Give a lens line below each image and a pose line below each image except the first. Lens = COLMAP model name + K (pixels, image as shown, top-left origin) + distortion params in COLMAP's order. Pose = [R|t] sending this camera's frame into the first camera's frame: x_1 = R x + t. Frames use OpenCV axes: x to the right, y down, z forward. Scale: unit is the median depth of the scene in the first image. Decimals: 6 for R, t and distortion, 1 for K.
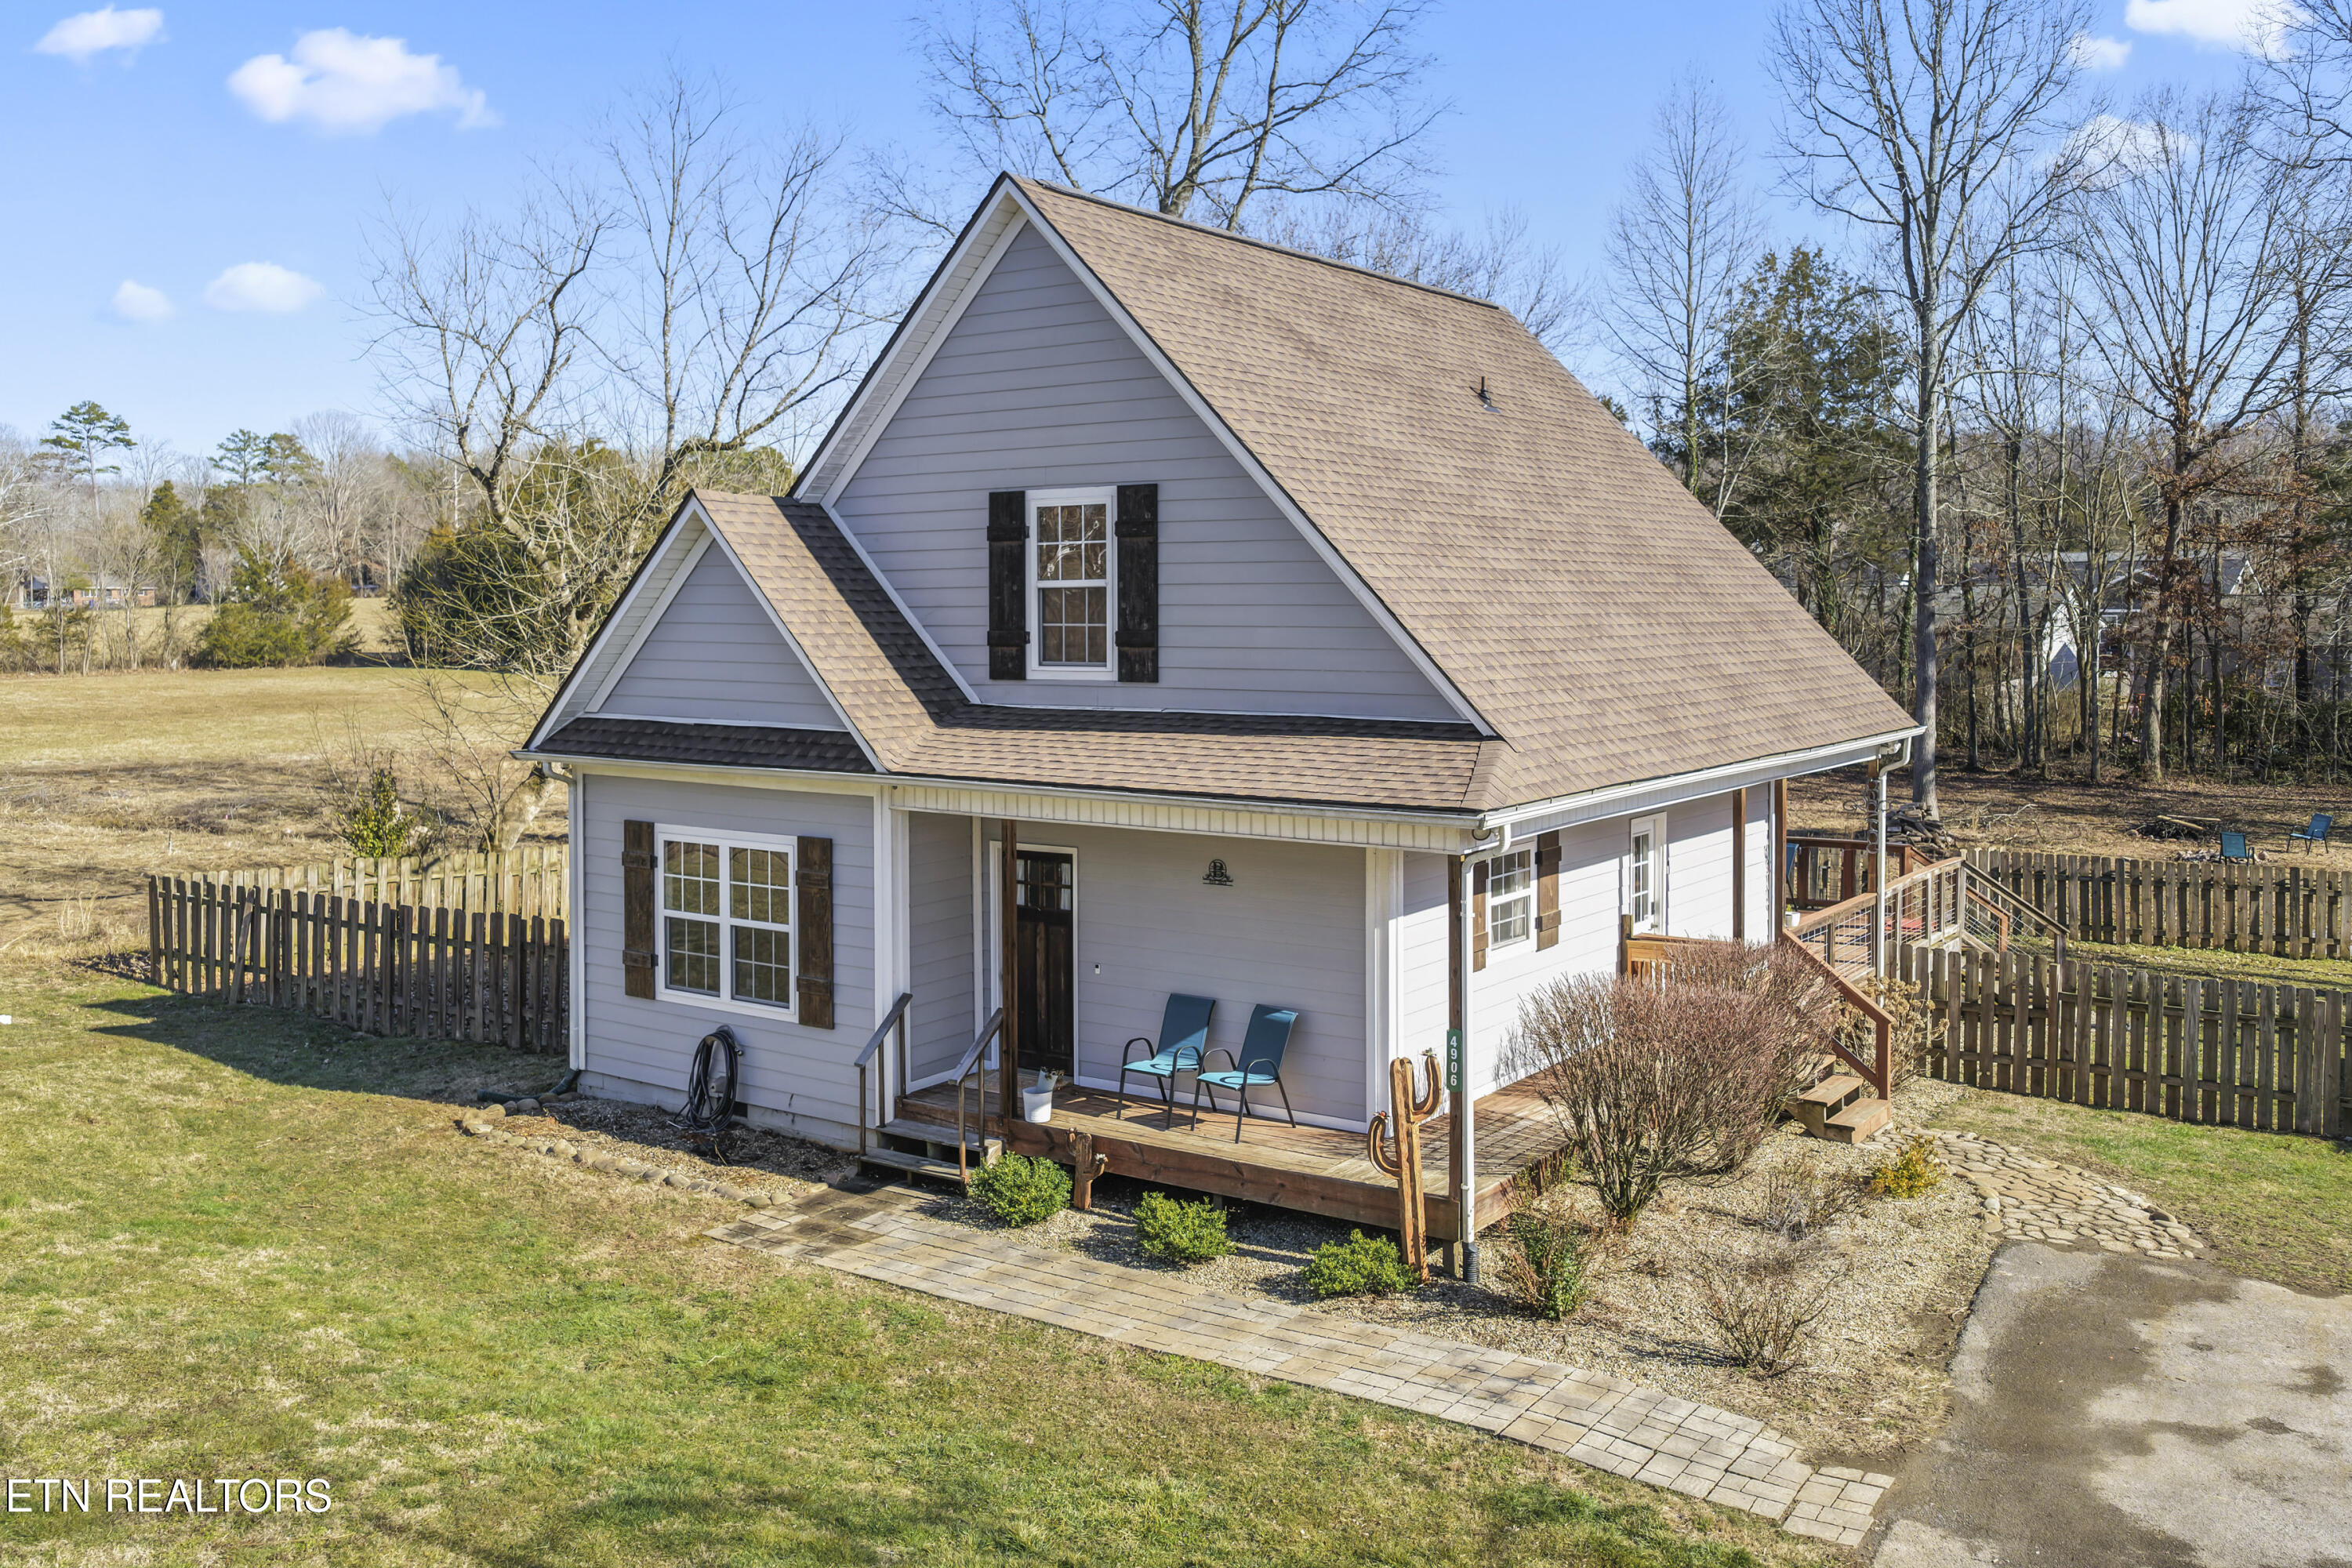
lens RADIAL K [[2008.6, 0, 1174.3], [0, 2008.6, 651.7], [0, 0, 1]] dist [0.006634, 0.006485]
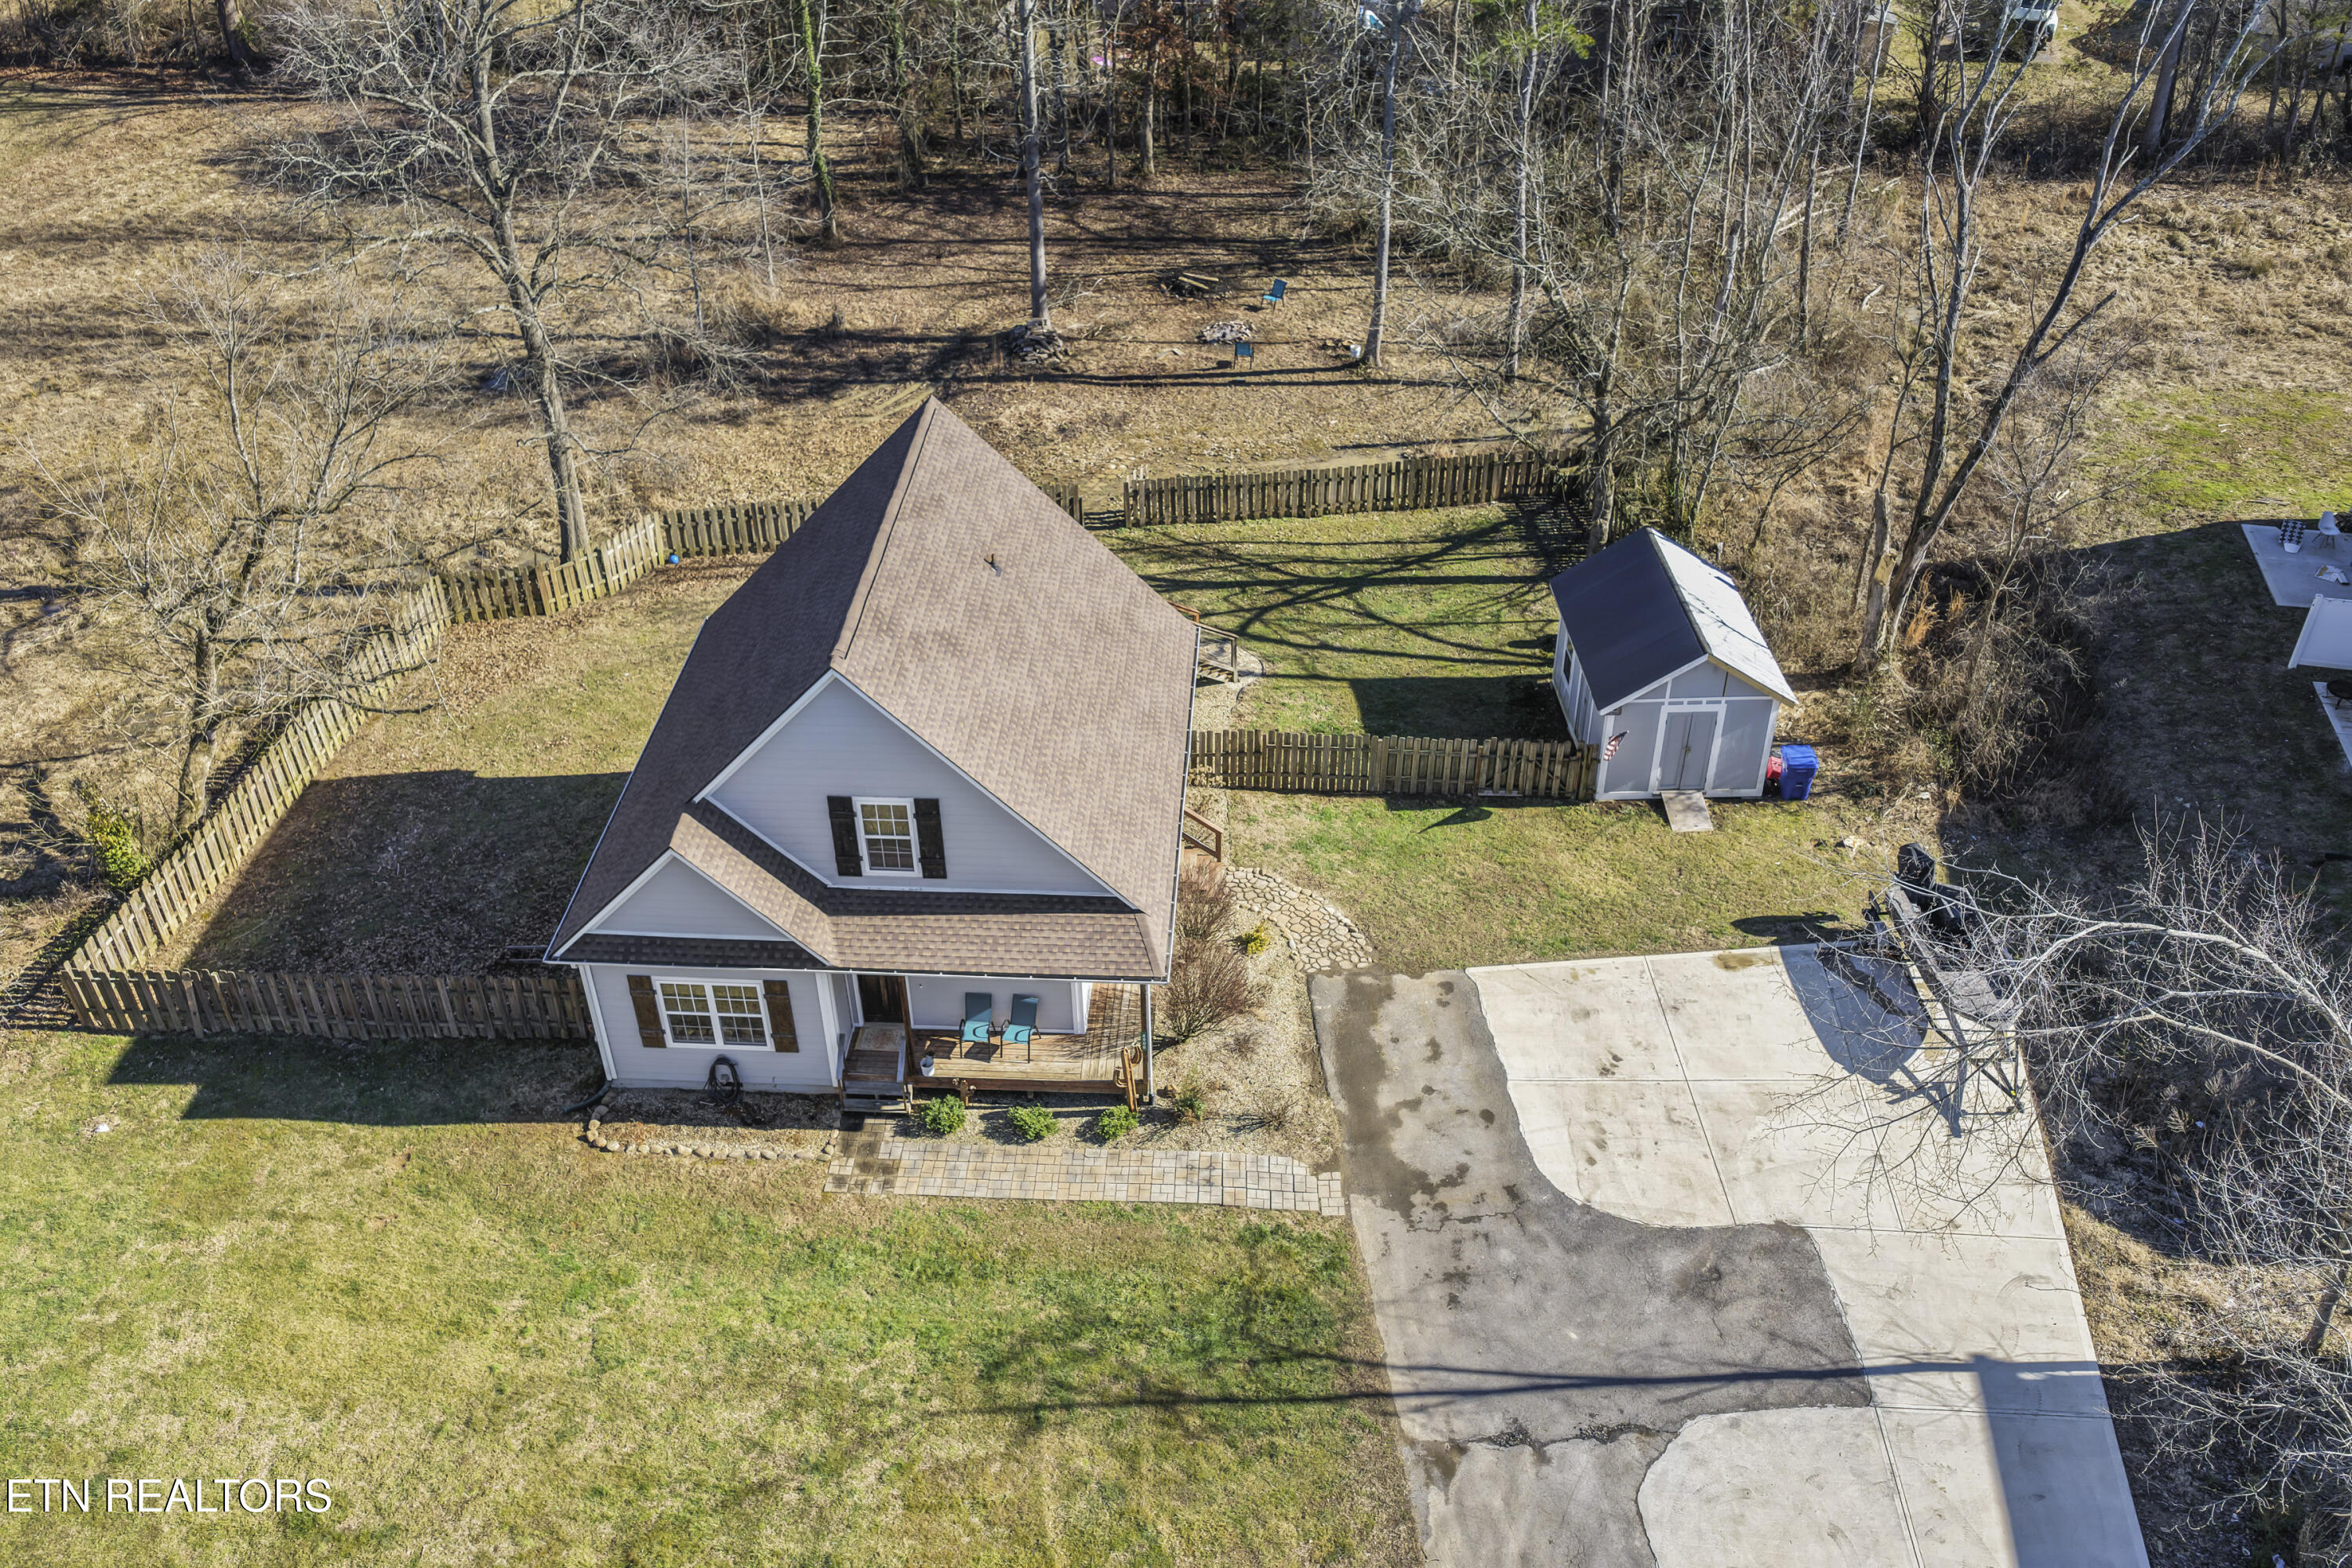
lens RADIAL K [[1985.2, 0, 1176.0], [0, 1985.2, 784.0], [0, 0, 1]] dist [-0.005362, -0.001622]
pose [[0.849422, -0.319321, 0.420138, -0.605370], [0.022539, 0.817374, 0.575667, -1.175795], [-0.527233, -0.479515, 0.701492, -0.458658]]
